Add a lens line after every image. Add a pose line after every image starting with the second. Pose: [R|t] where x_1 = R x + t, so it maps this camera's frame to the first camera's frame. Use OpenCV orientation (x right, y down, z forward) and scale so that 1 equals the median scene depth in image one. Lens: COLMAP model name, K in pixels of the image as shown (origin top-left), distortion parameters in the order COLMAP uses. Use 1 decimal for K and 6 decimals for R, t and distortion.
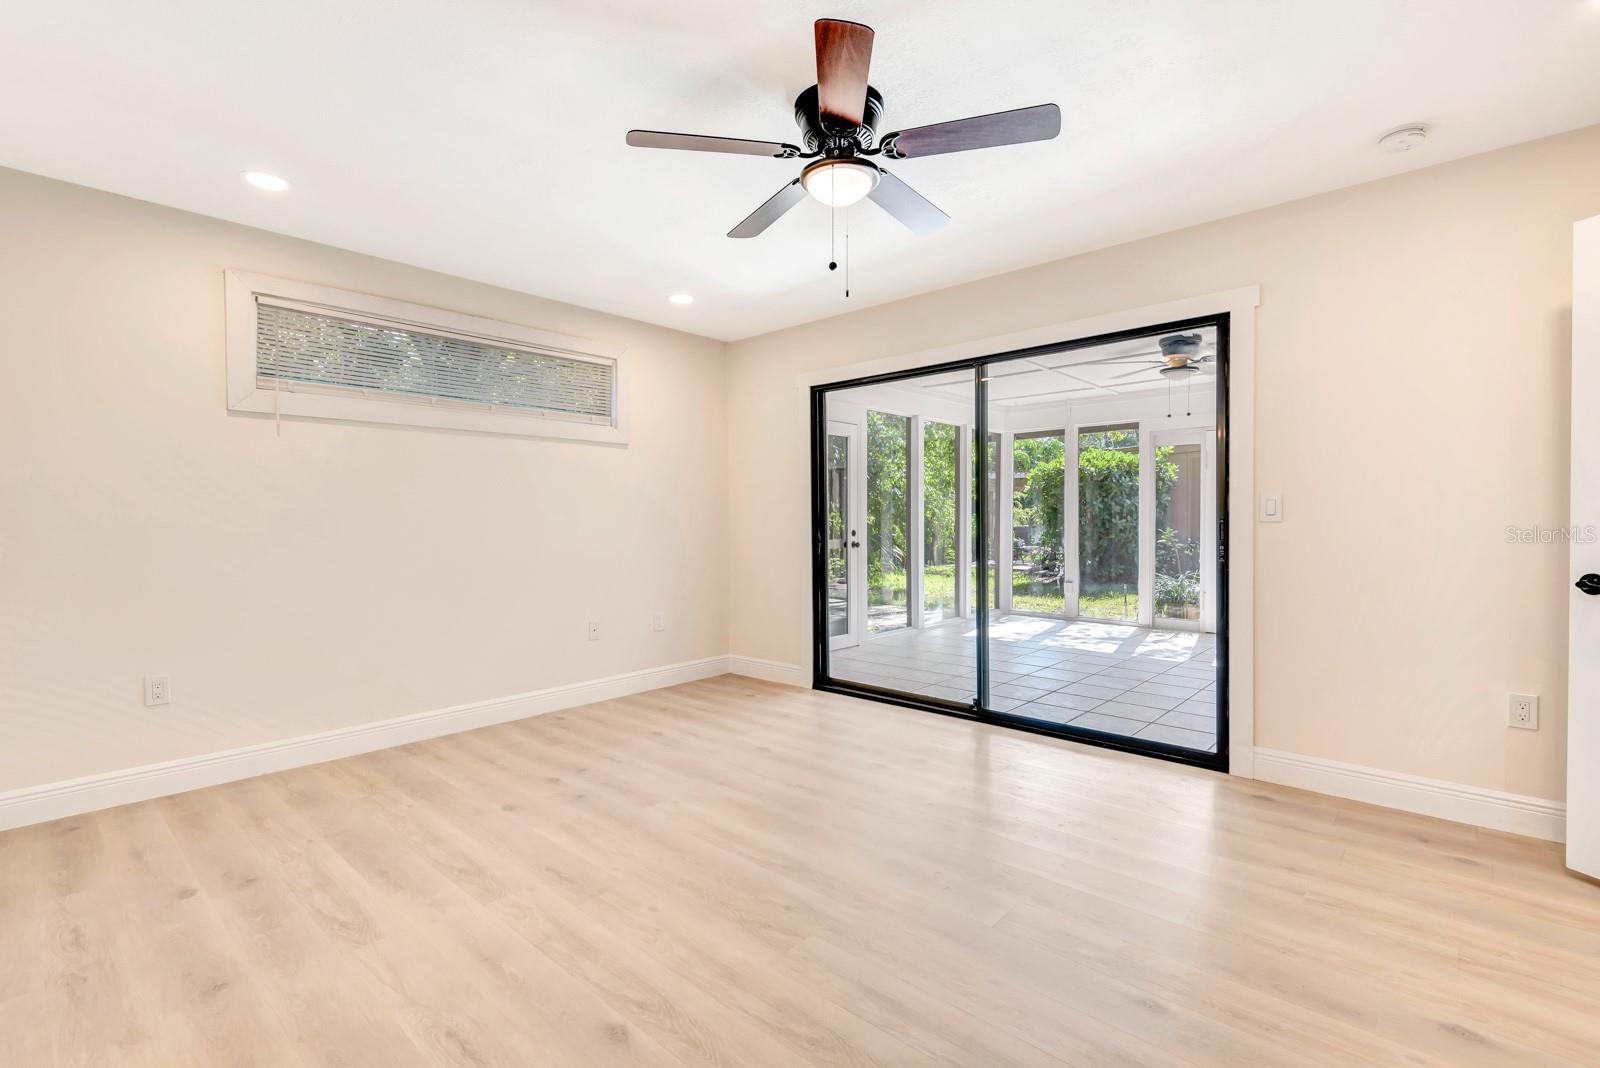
lens RADIAL K [[735.7, 0, 828.6], [0, 735.7, 525.2], [0, 0, 1]] dist [0.020760, -0.010609]
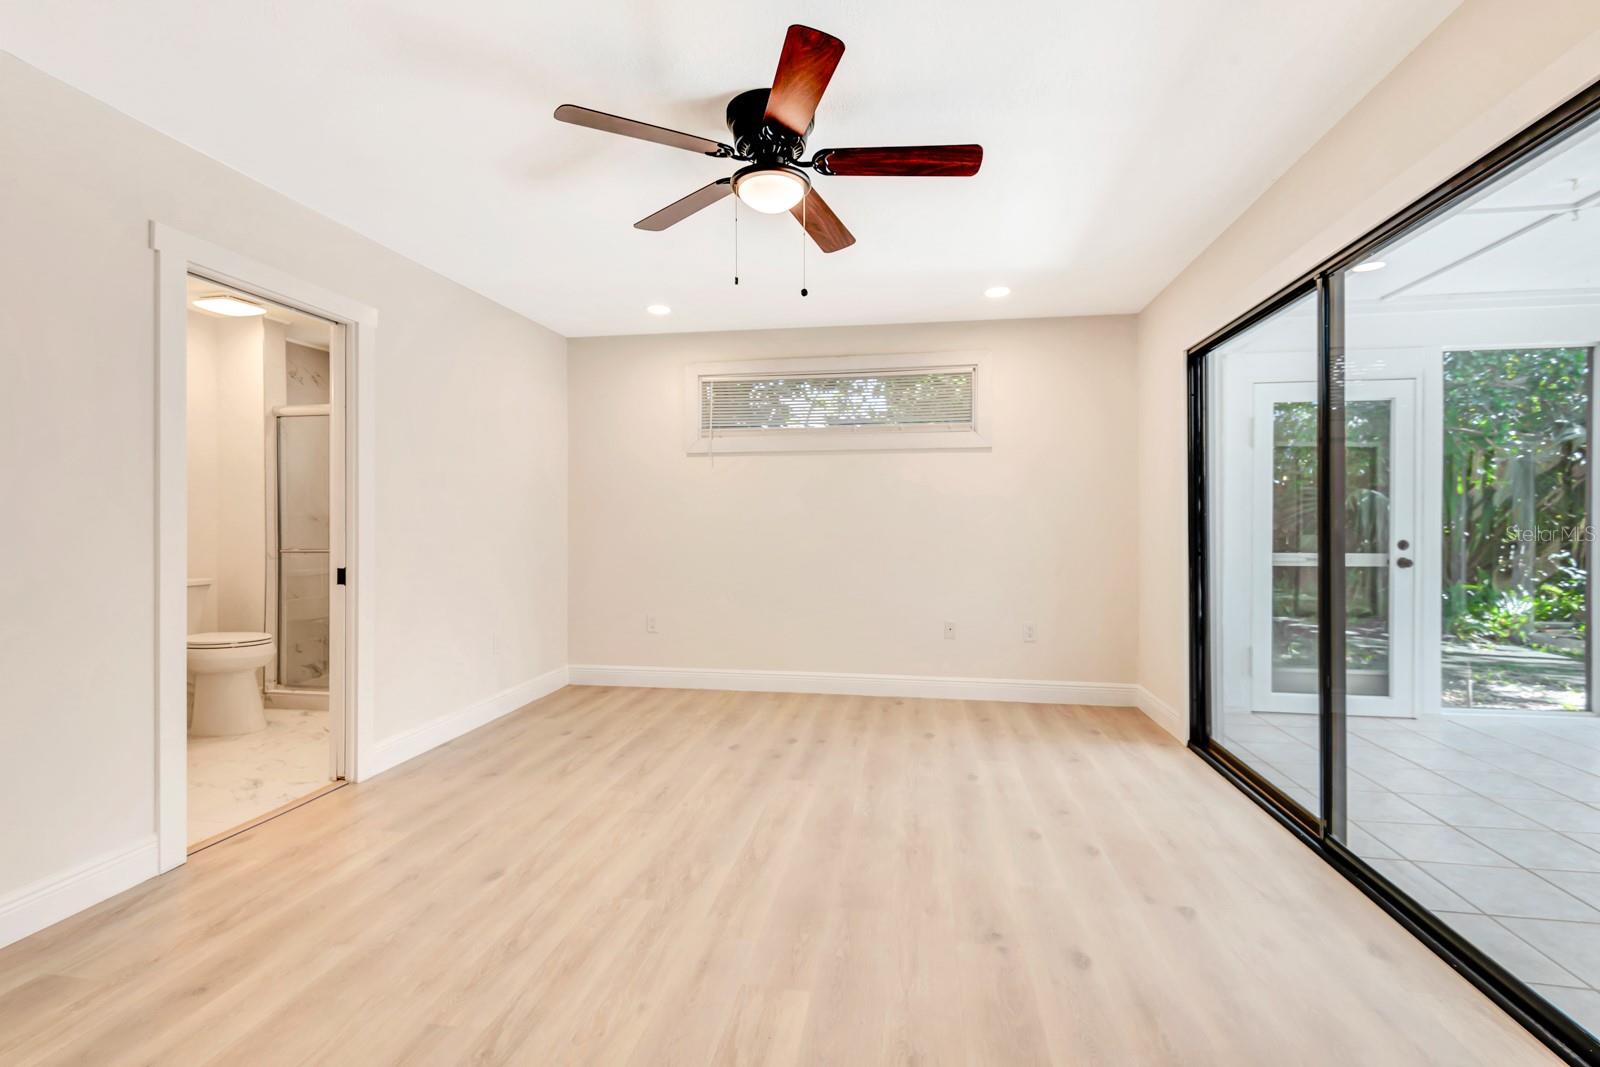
lens RADIAL K [[735.7, 0, 787.8], [0, 735.7, 519.6], [0, 0, 1]] dist [0.020760, -0.010609]
pose [[0.518048, -0.000308, -0.855351, 0.633704], [-0.009196, 0.999940, -0.005929, -0.006243], [0.855302, 0.010937, 0.518014, 0.367218]]
